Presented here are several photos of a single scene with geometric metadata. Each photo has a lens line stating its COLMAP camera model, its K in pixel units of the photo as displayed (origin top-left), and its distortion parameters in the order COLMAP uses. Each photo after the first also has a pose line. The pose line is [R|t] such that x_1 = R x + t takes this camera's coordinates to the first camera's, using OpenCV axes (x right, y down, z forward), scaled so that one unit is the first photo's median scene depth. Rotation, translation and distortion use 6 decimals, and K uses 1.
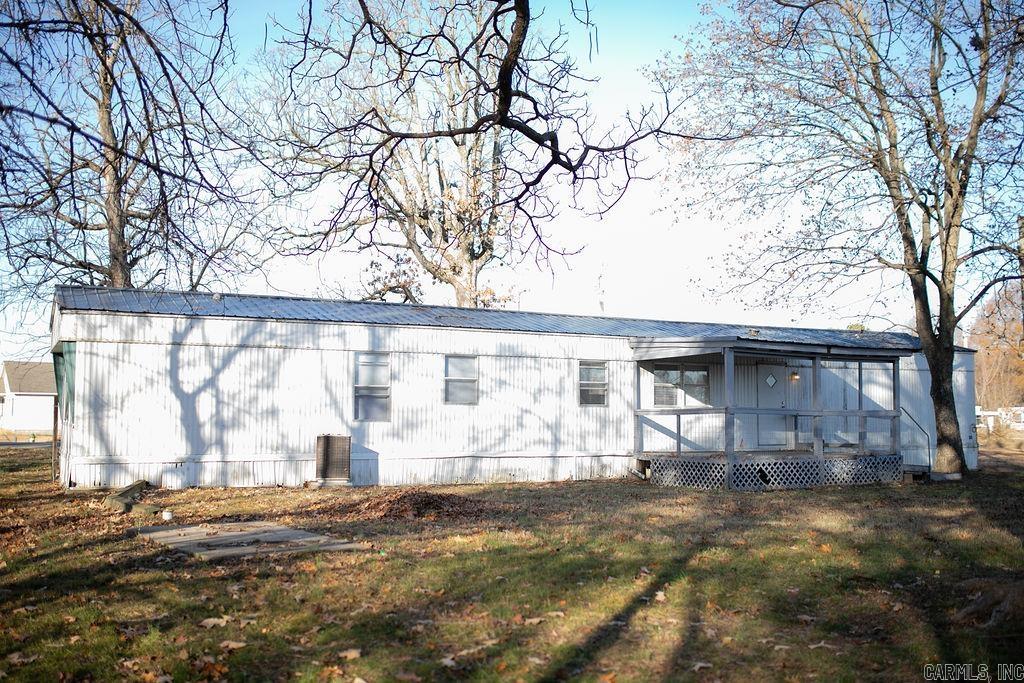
lens RADIAL K [[977.5, 0, 518.1], [0, 977.5, 343.8], [0, 0, 1]] dist [-0.018401, 0.019169]
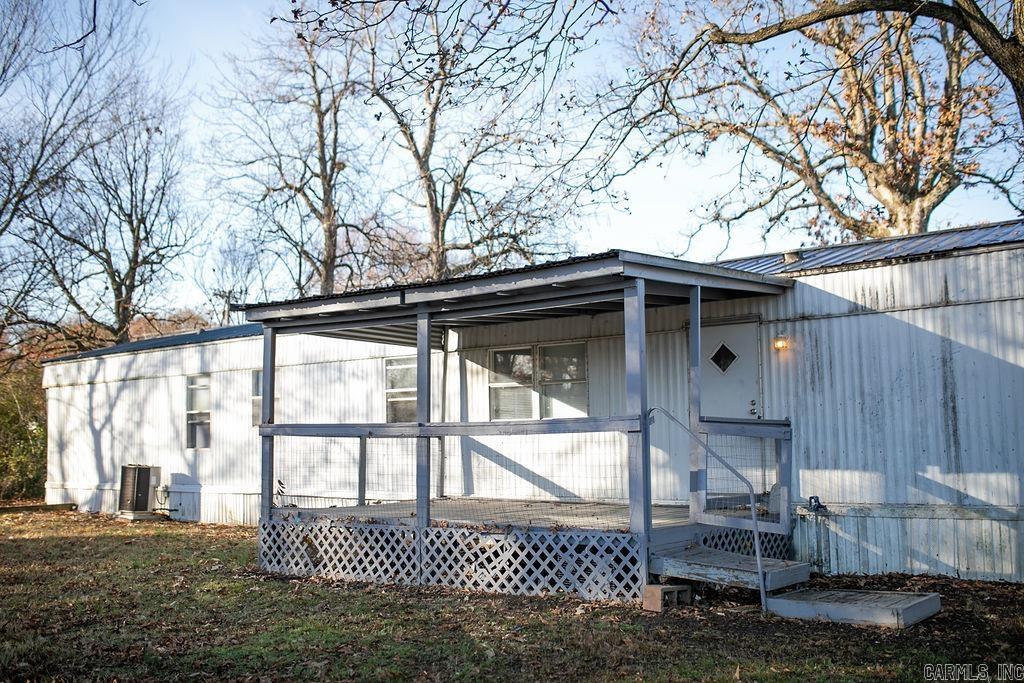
lens RADIAL K [[980.3, 0, 508.5], [0, 980.3, 344.3], [0, 0, 1]] dist [-0.023190, 0.028330]
pose [[0.373811, -0.106330, -0.921390, 0.756567], [0.082601, 0.993276, -0.081114, 0.070450], [0.923819, -0.045786, 0.380081, 0.844704]]
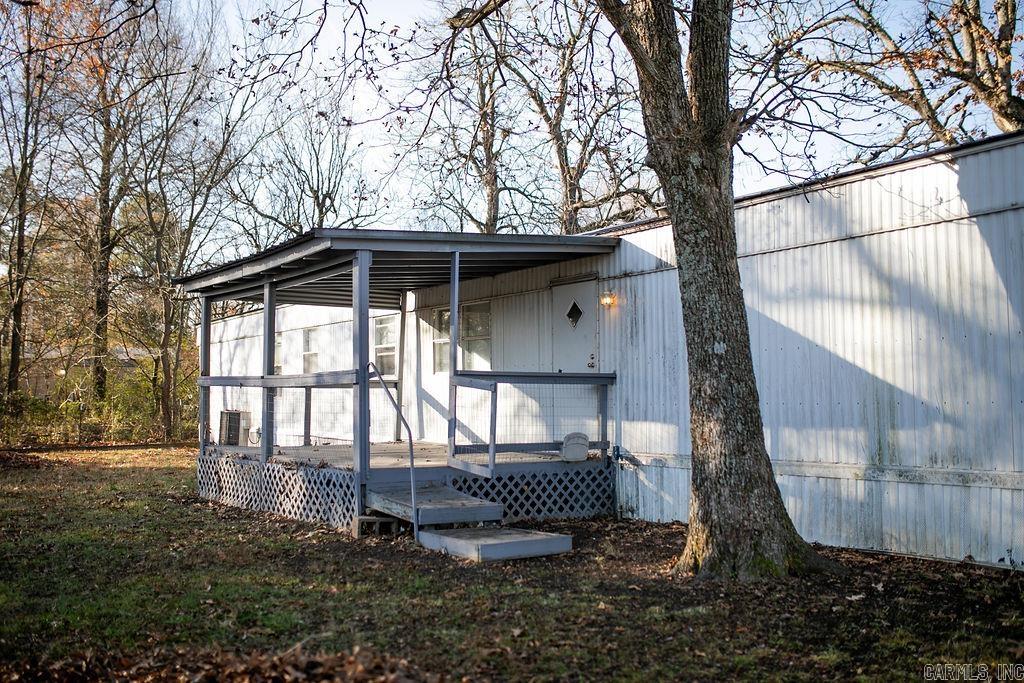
lens RADIAL K [[968.7, 0, 512.0], [0, 968.7, 341.5], [0, 0, 1]] dist [-0.016759, 0.007392]
pose [[0.059246, -0.064241, -0.996174, 0.861142], [0.076728, 0.995268, -0.059619, 0.090419], [0.995290, -0.072902, 0.063895, 1.085374]]
